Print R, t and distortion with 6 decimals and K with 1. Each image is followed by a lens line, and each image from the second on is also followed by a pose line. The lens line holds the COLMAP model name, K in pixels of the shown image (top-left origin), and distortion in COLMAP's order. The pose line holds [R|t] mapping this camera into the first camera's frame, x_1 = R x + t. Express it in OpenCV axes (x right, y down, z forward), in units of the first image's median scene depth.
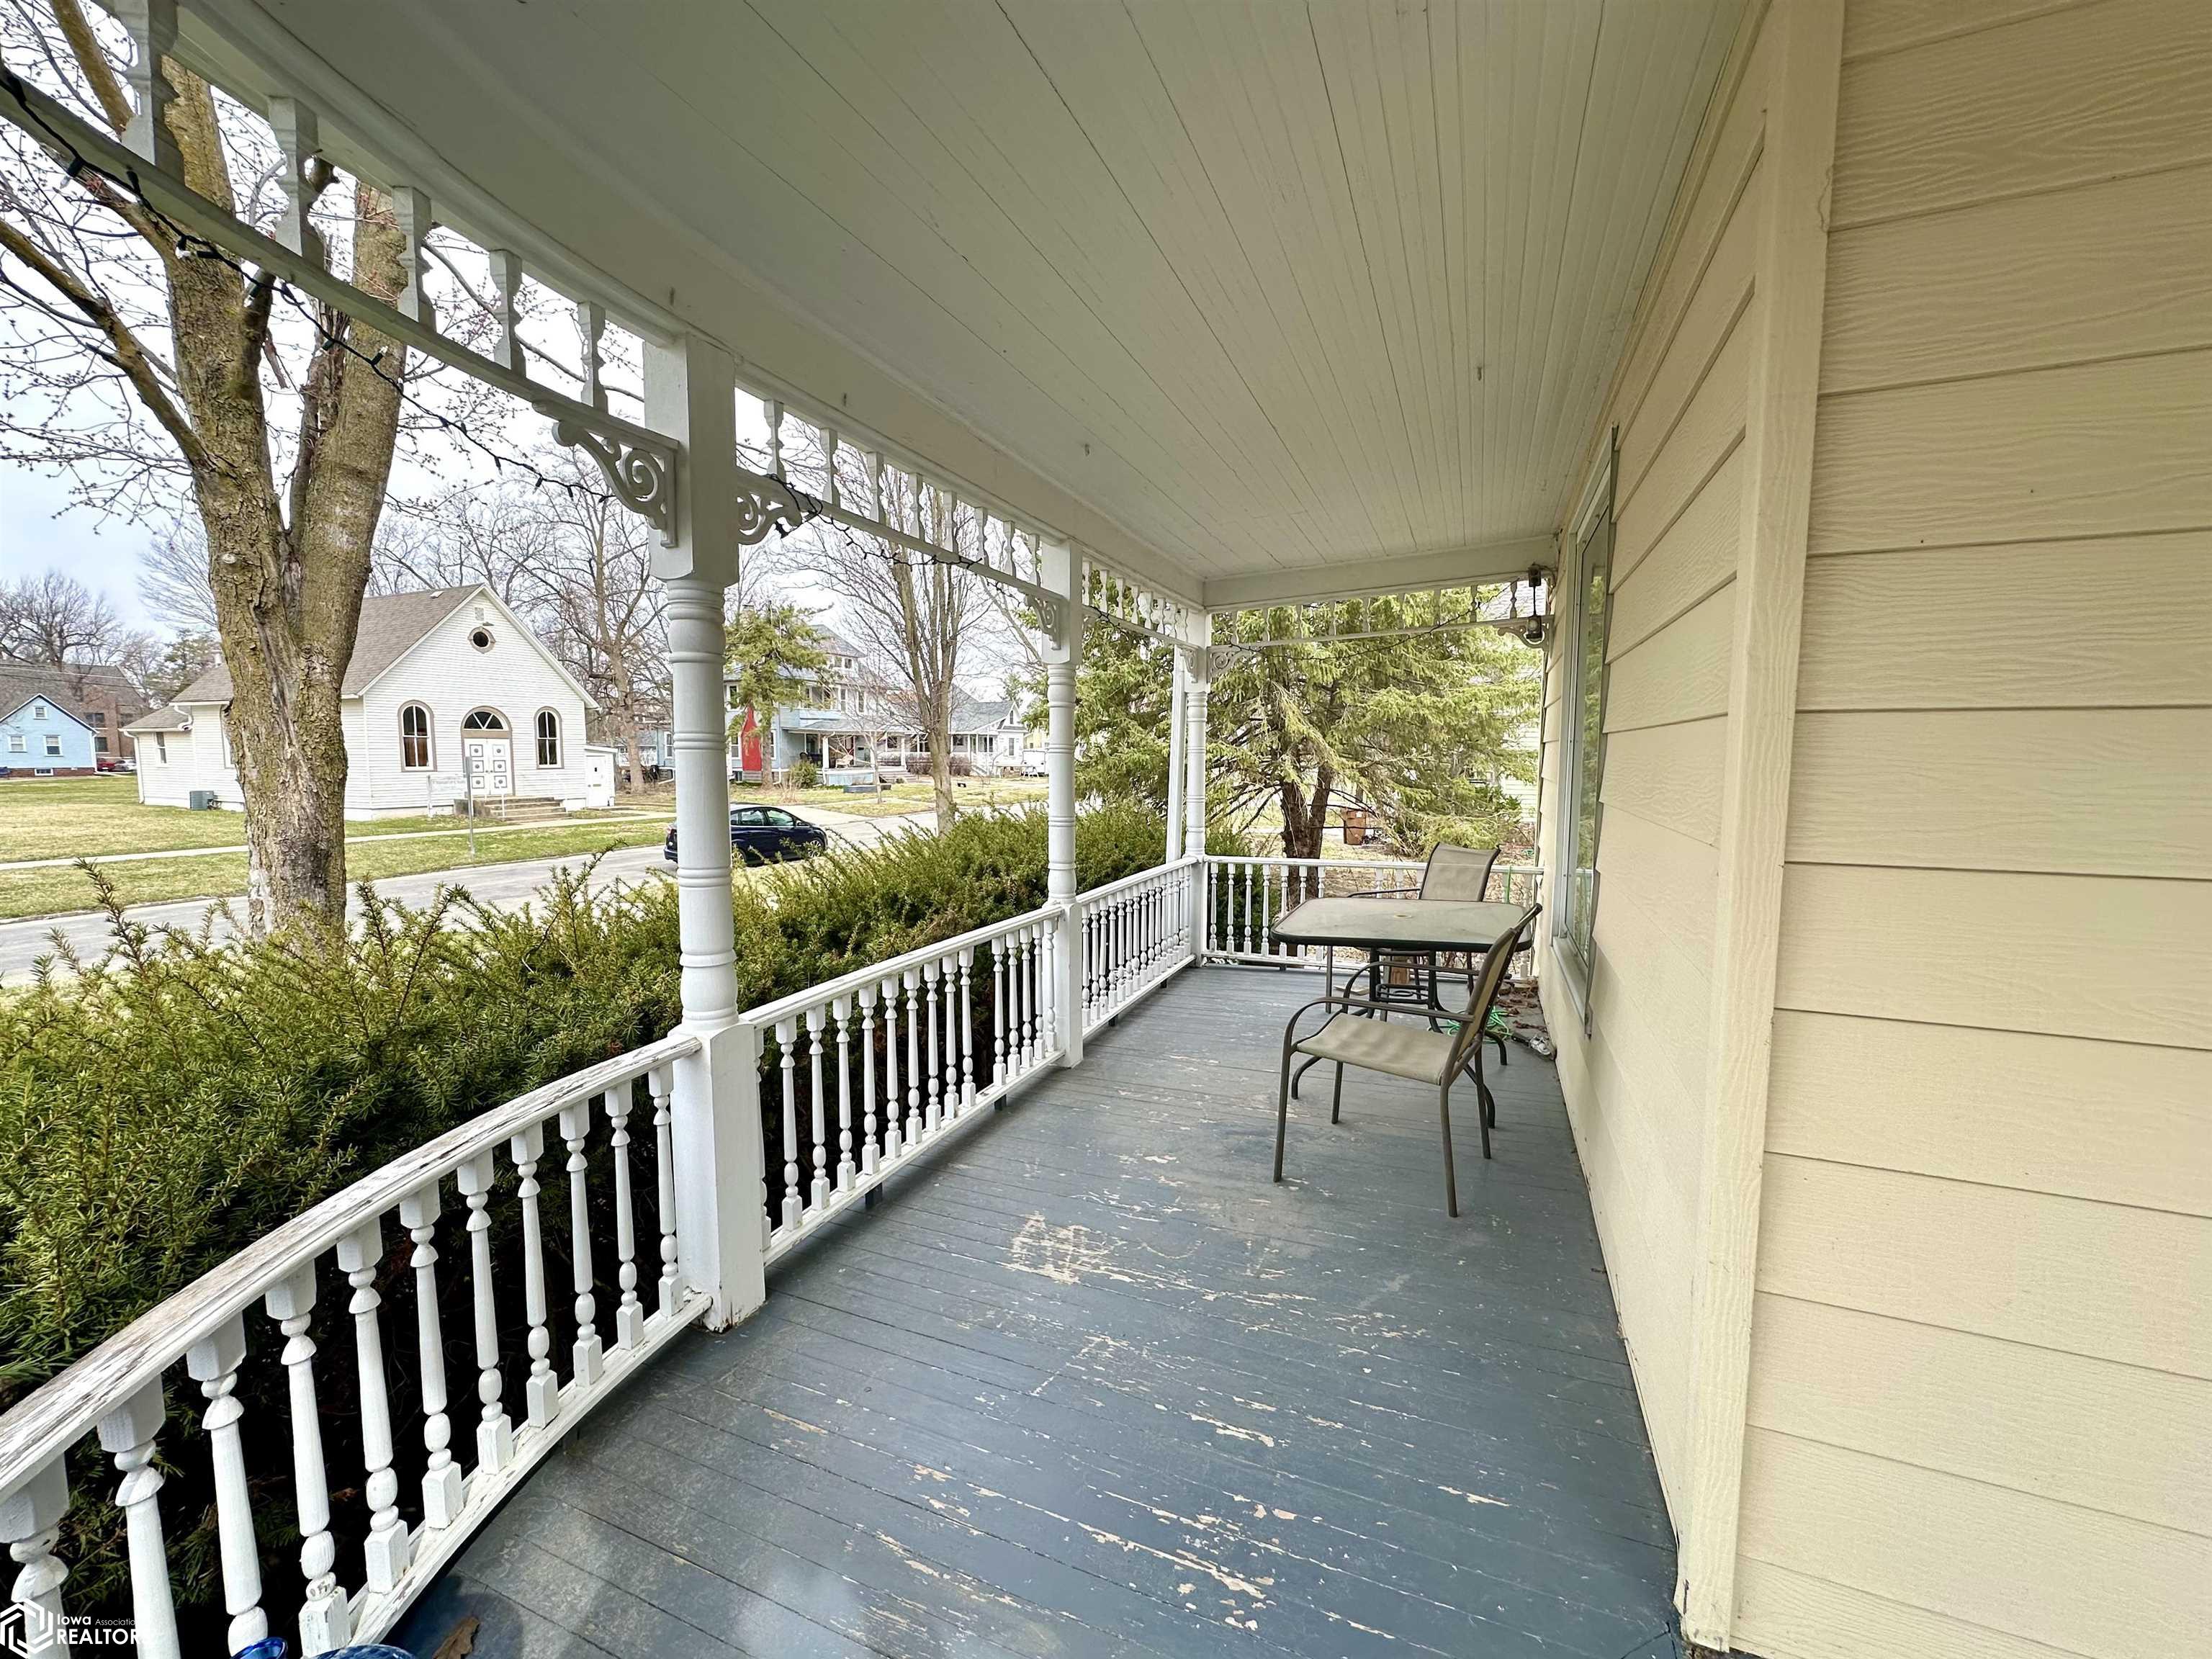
lens RADIAL K [[882.9, 0, 1108.9], [0, 882.9, 832.7], [0, 0, 1]] dist [-0.003748, -0.000938]
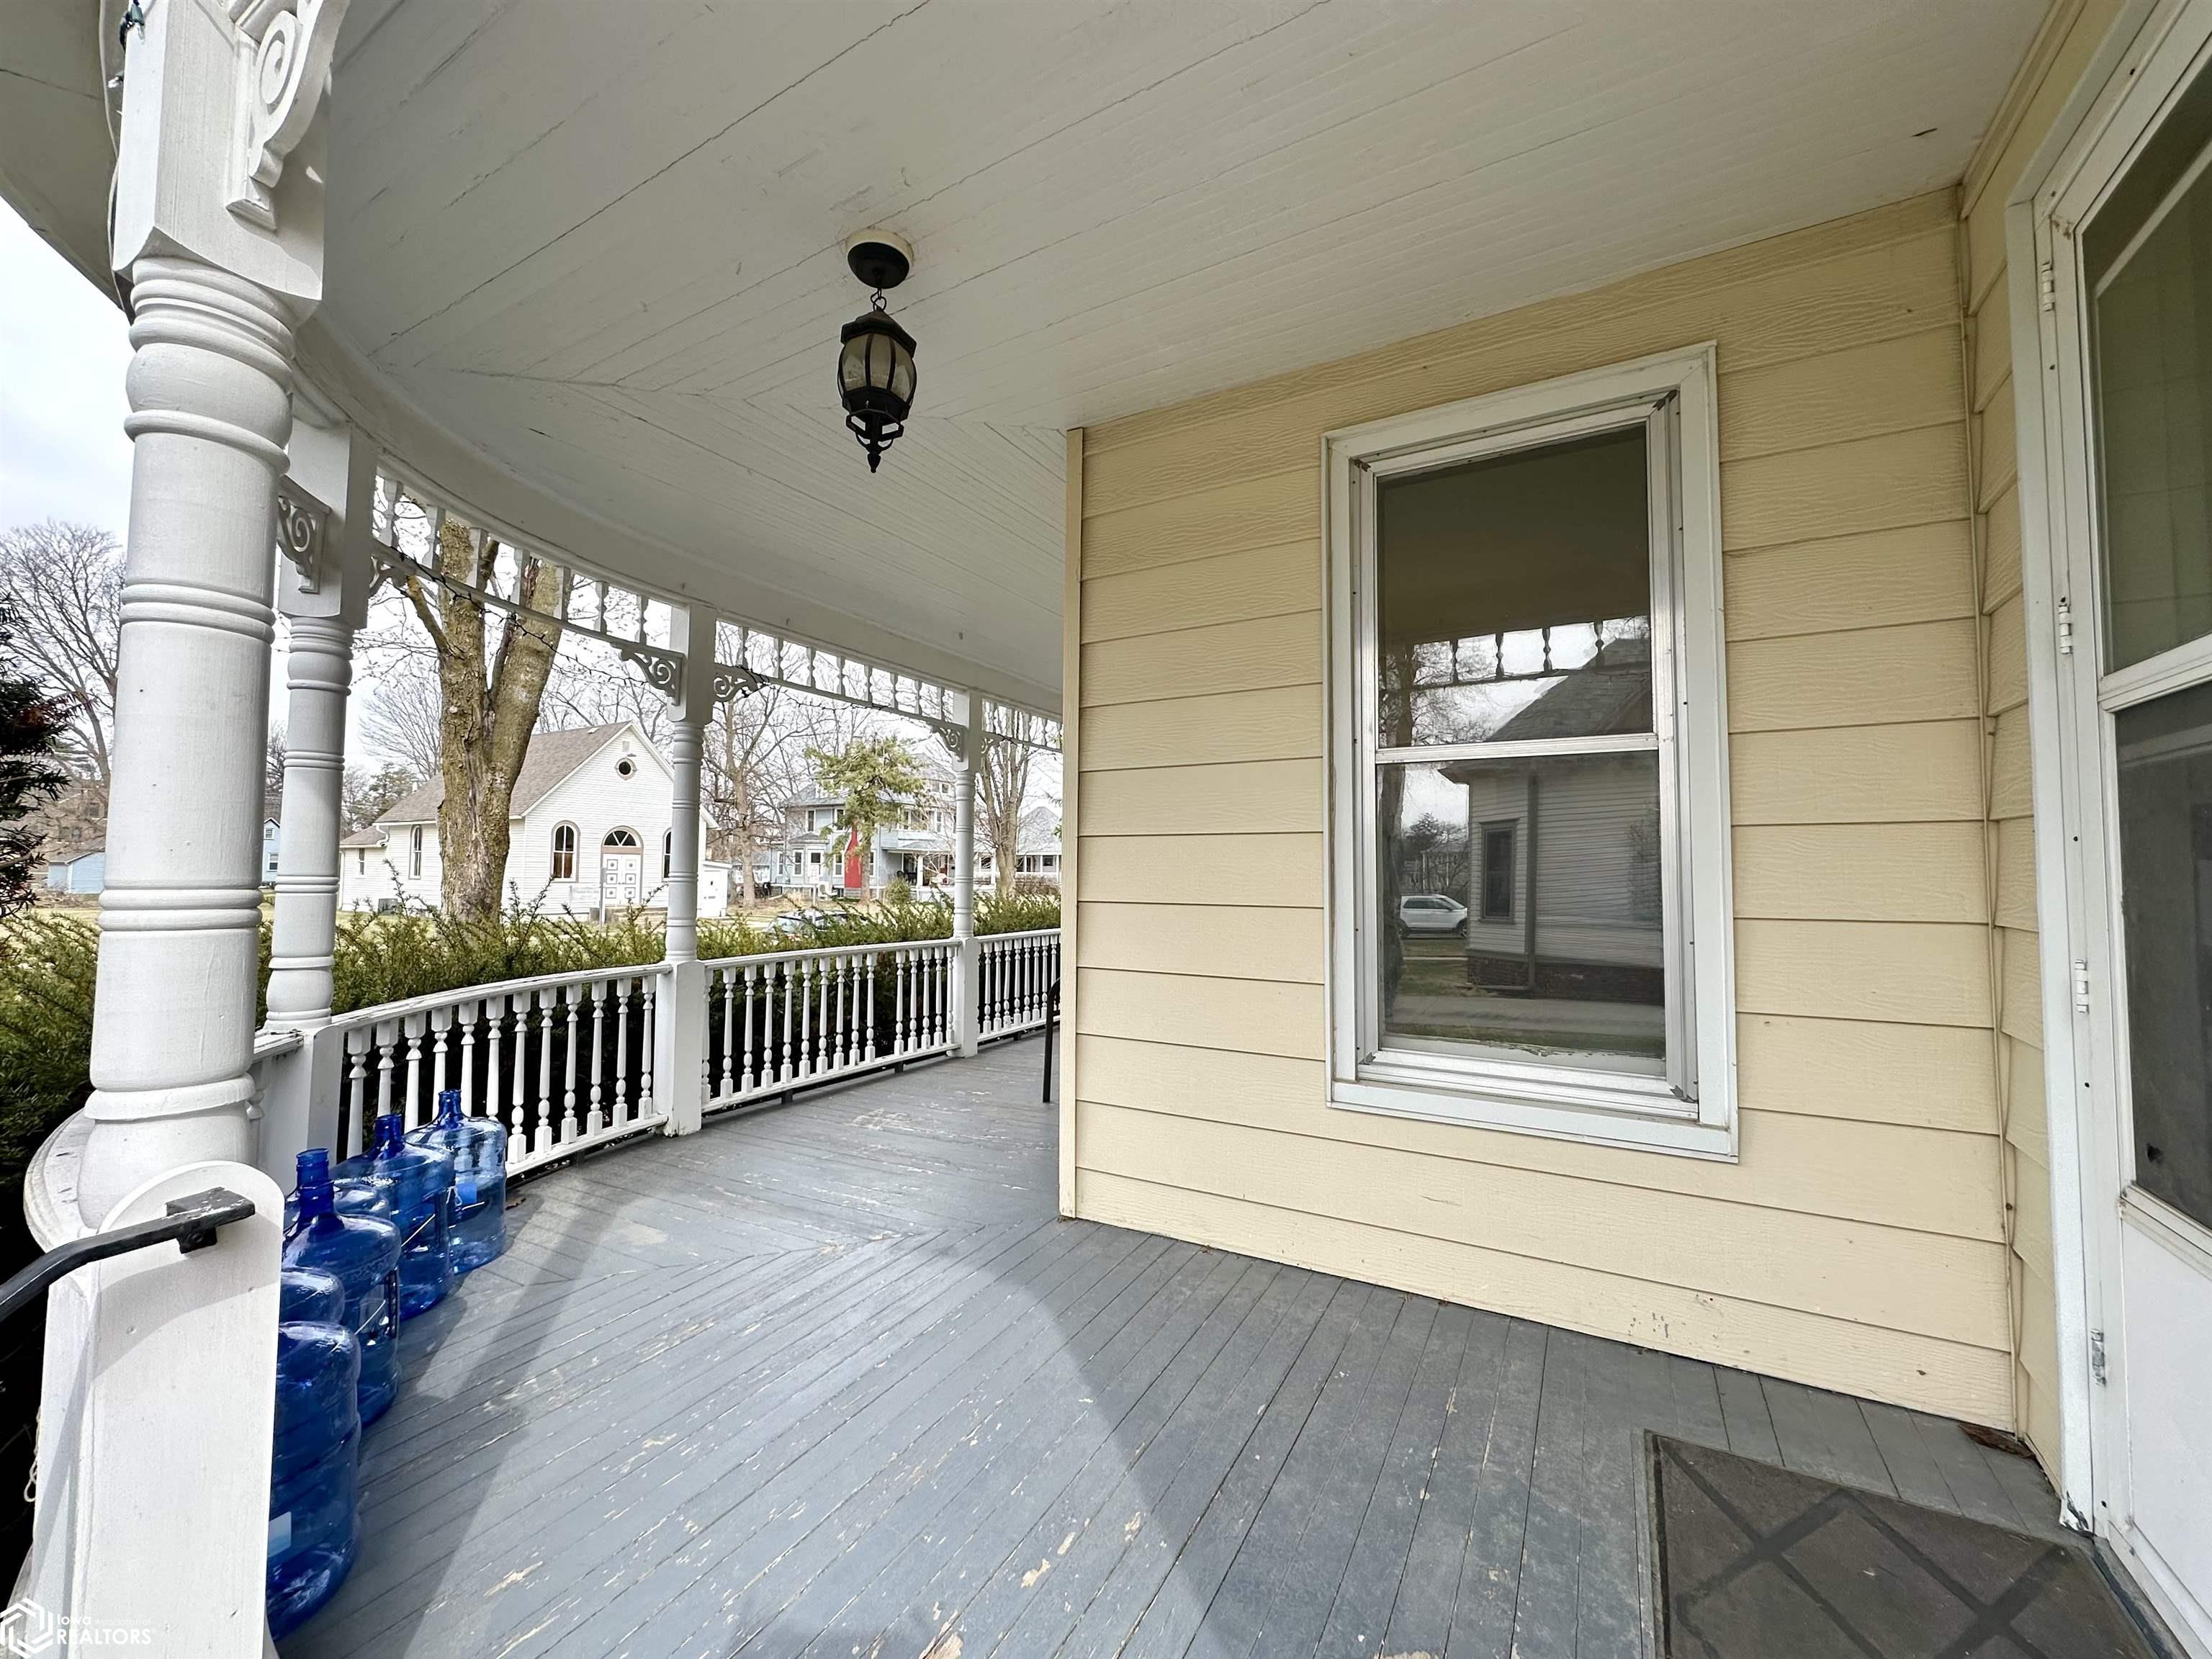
lens RADIAL K [[882.9, 0, 1102.4], [0, 882.9, 829.3], [0, 0, 1]] dist [-0.003748, -0.000938]
pose [[0.993094, -0.001125, -0.117320, 0.294720], [-0.015624, 0.989780, -0.141743, 0.092428], [0.116281, 0.142597, 0.982927, -0.339972]]
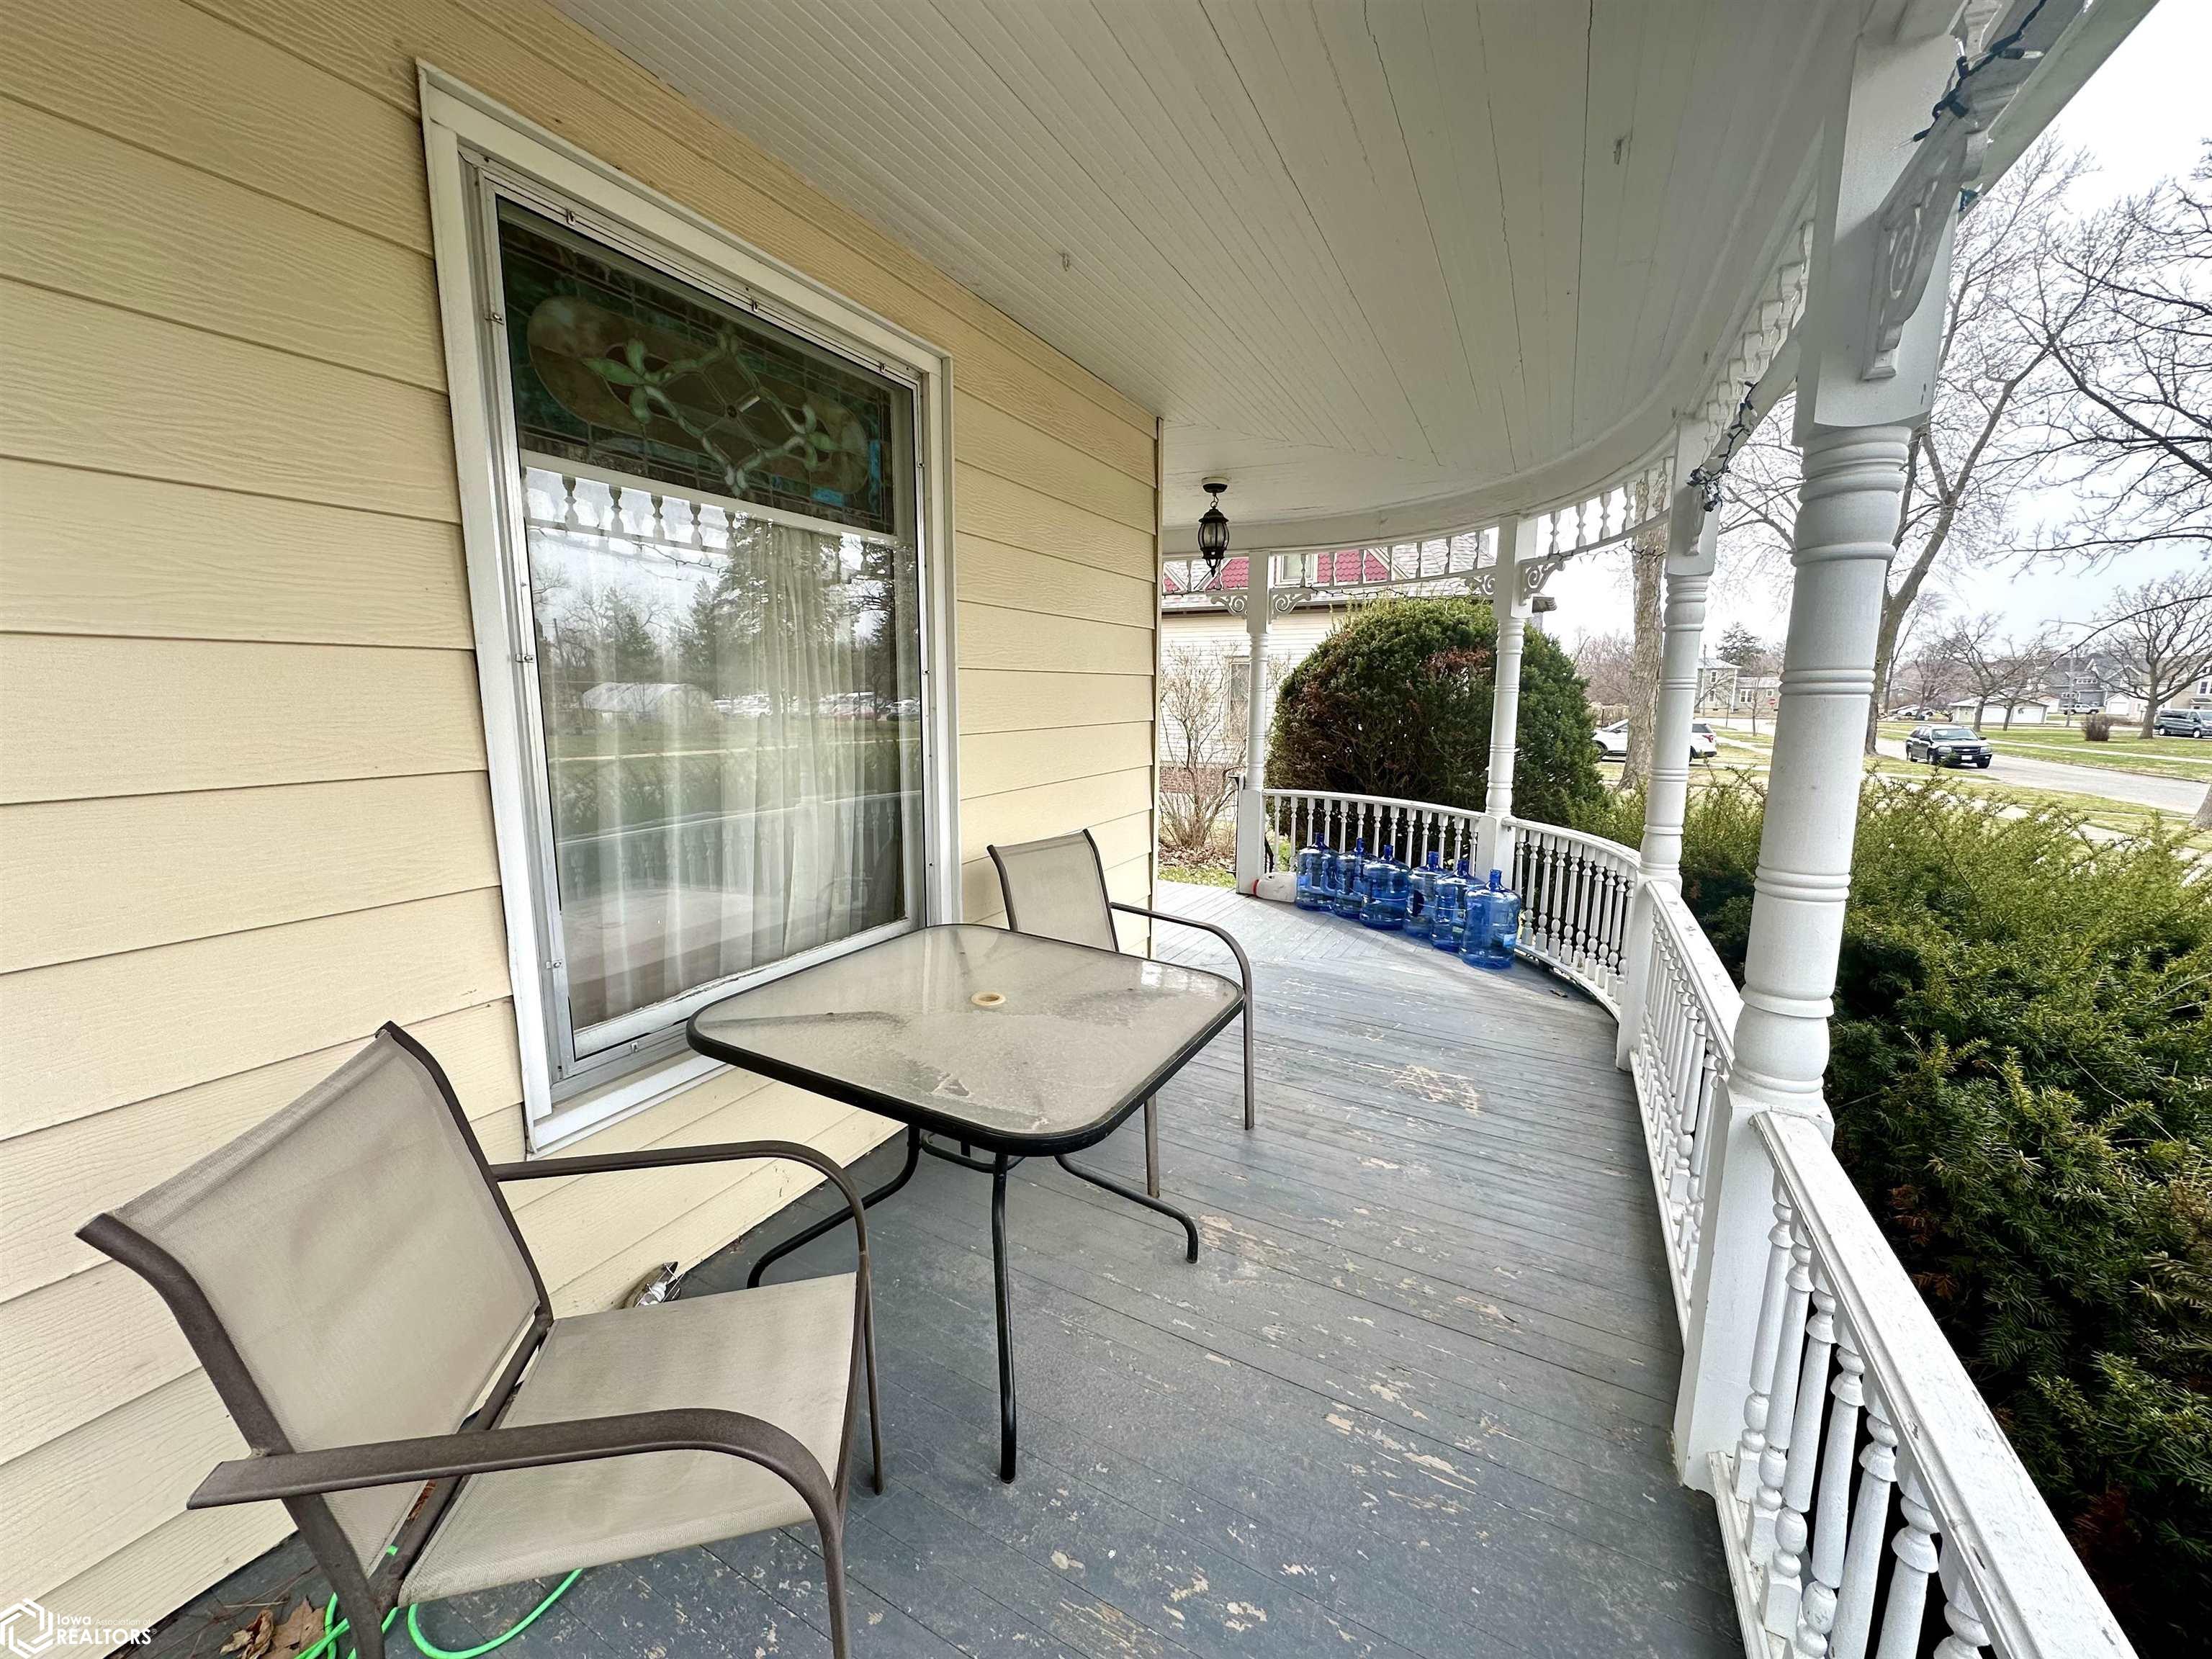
lens RADIAL K [[882.9, 0, 1103.5], [0, 882.9, 833.2], [0, 0, 1]] dist [-0.003748, -0.000938]
pose [[-0.997029, -0.025992, 0.072504, 0.177596], [-0.007584, 0.969897, 0.243397, -0.089711], [-0.076648, 0.242124, -0.967213, 1.175119]]
